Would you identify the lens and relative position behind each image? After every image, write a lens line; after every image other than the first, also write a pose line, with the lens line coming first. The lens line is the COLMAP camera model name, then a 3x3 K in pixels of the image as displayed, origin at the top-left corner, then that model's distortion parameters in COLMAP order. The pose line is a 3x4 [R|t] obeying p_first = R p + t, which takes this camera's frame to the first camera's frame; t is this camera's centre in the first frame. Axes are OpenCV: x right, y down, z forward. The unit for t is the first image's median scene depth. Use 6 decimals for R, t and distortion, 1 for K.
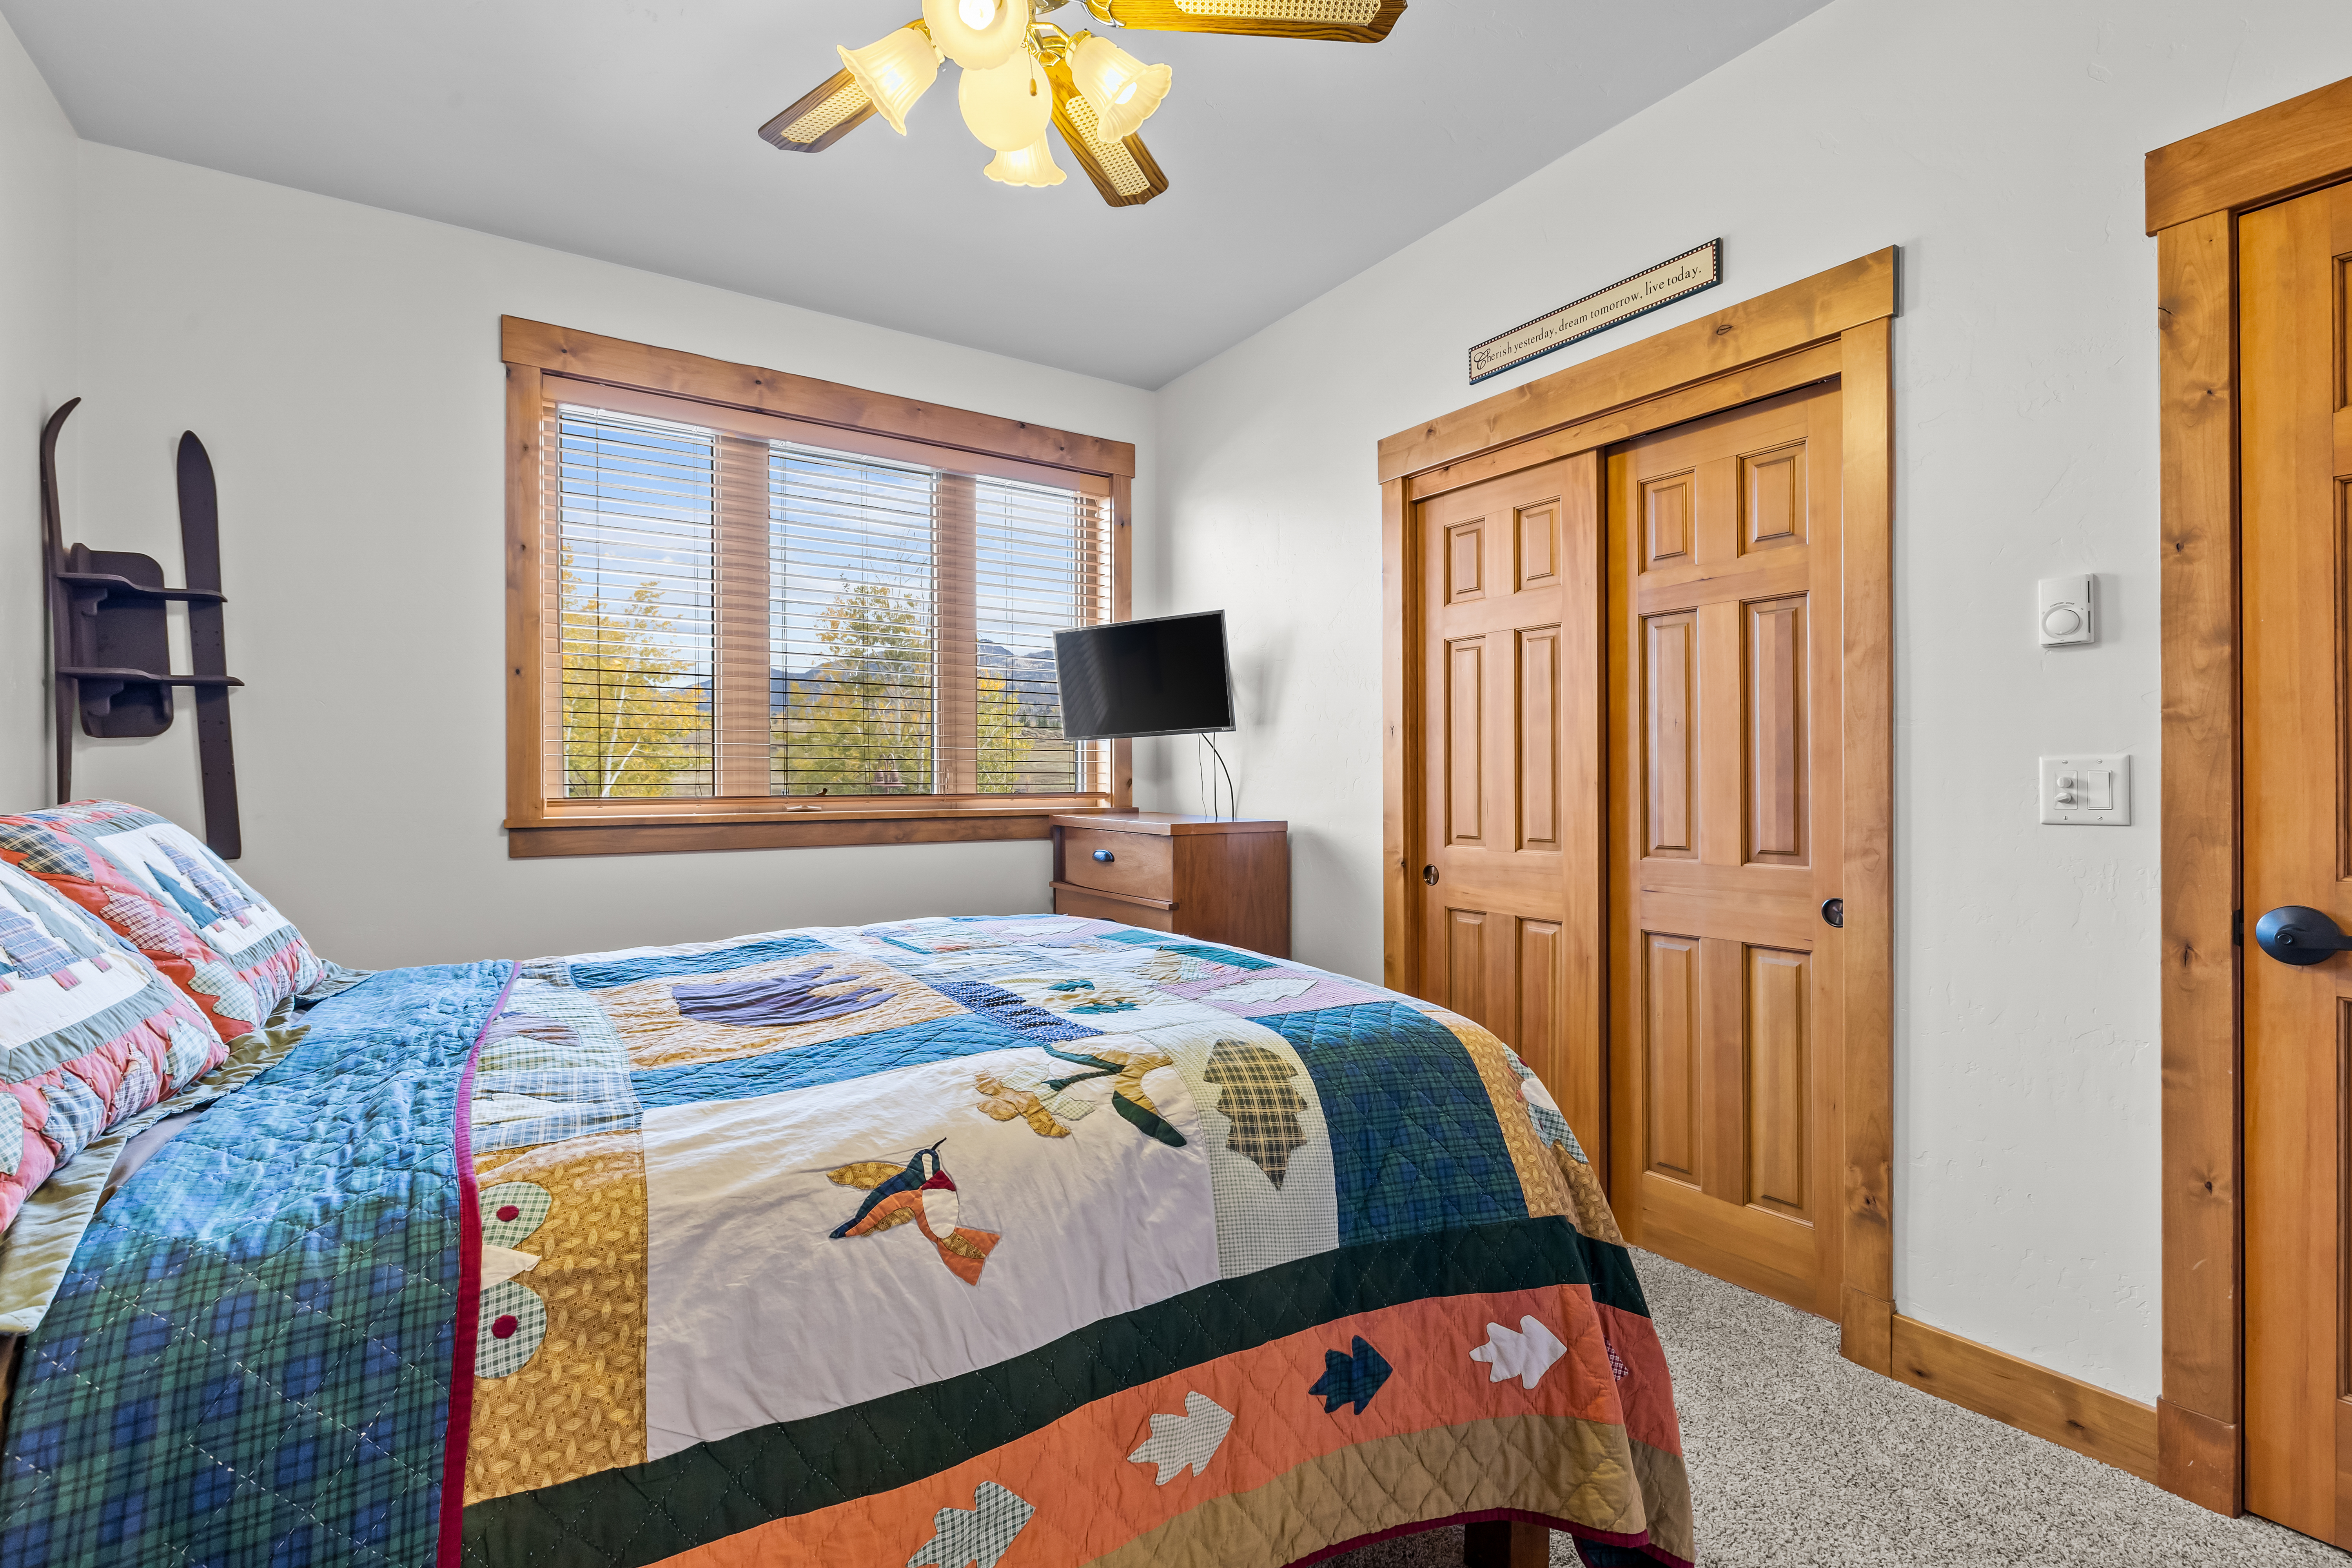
lens RADIAL K [[1057.7, 0, 1171.4], [0, 1057.7, 791.9], [0, 0, 1]] dist [-0.002664, -0.000367]
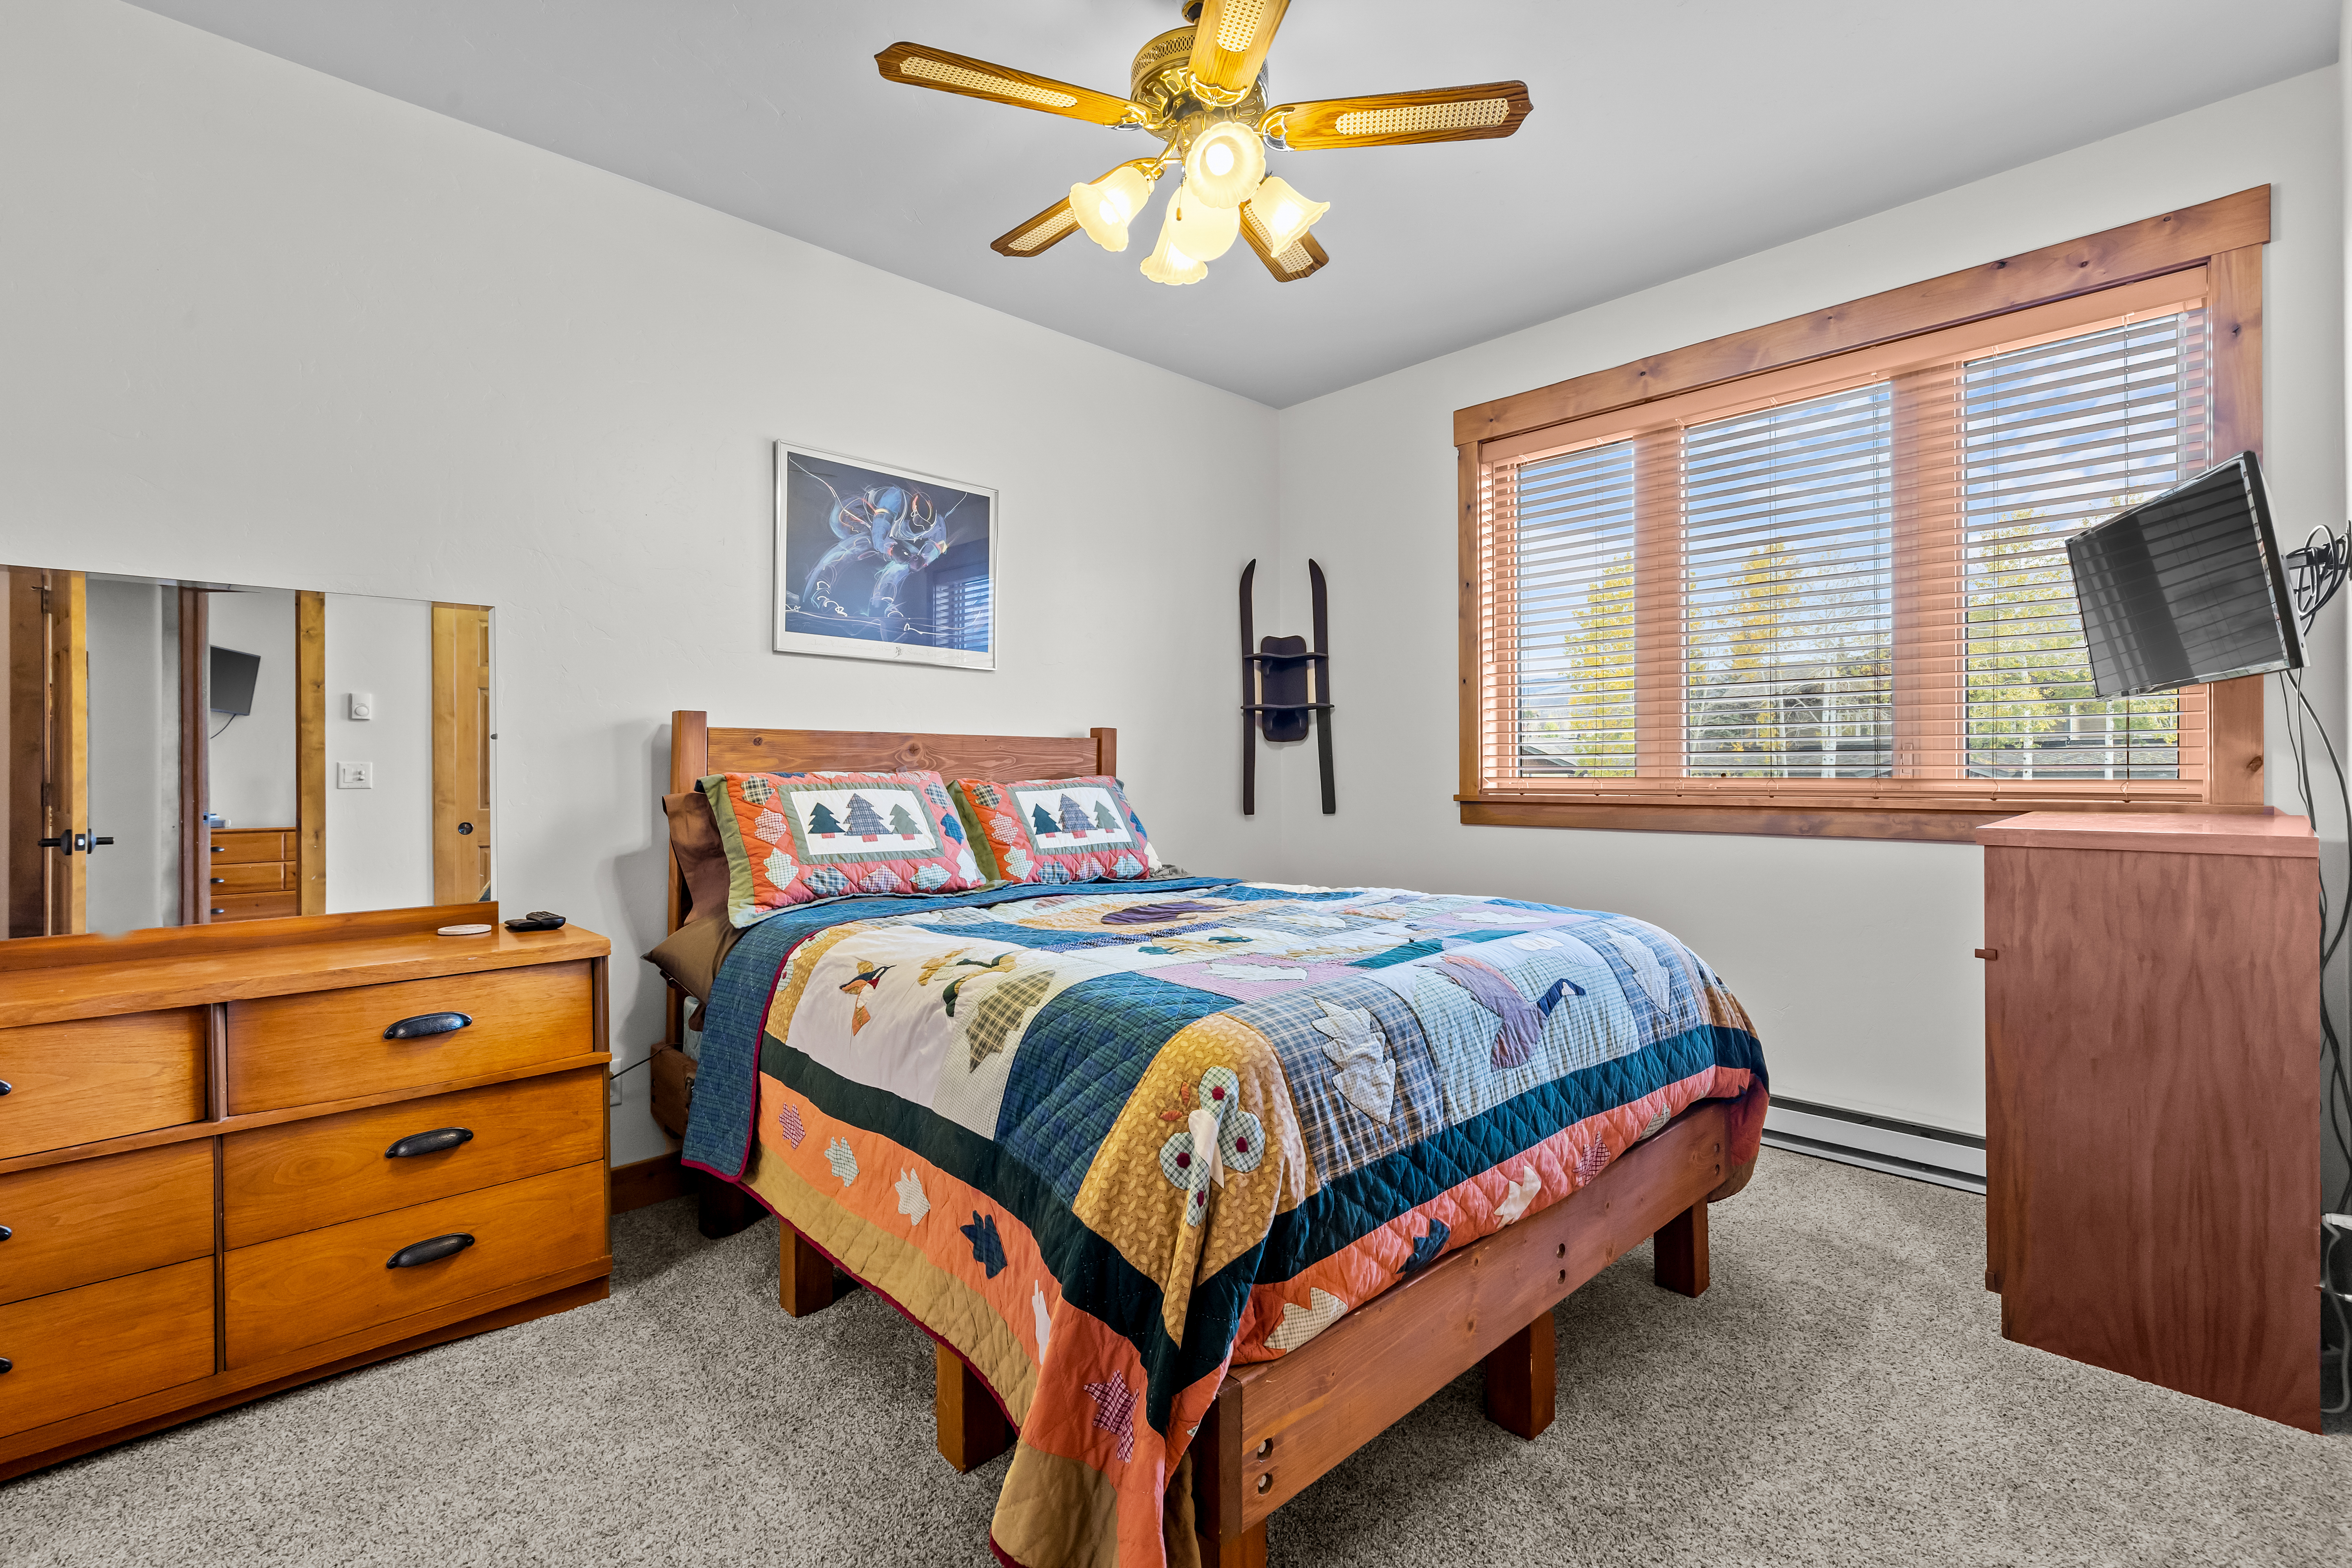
lens RADIAL K [[1057.7, 0, 1170.4], [0, 1057.7, 781.4], [0, 0, 1]] dist [-0.002664, -0.000367]
pose [[0.172386, 0.011921, -0.984957, 0.603129], [-0.004022, 0.999927, 0.011399, -0.004058], [0.985021, 0.001997, 0.172422, 0.419515]]
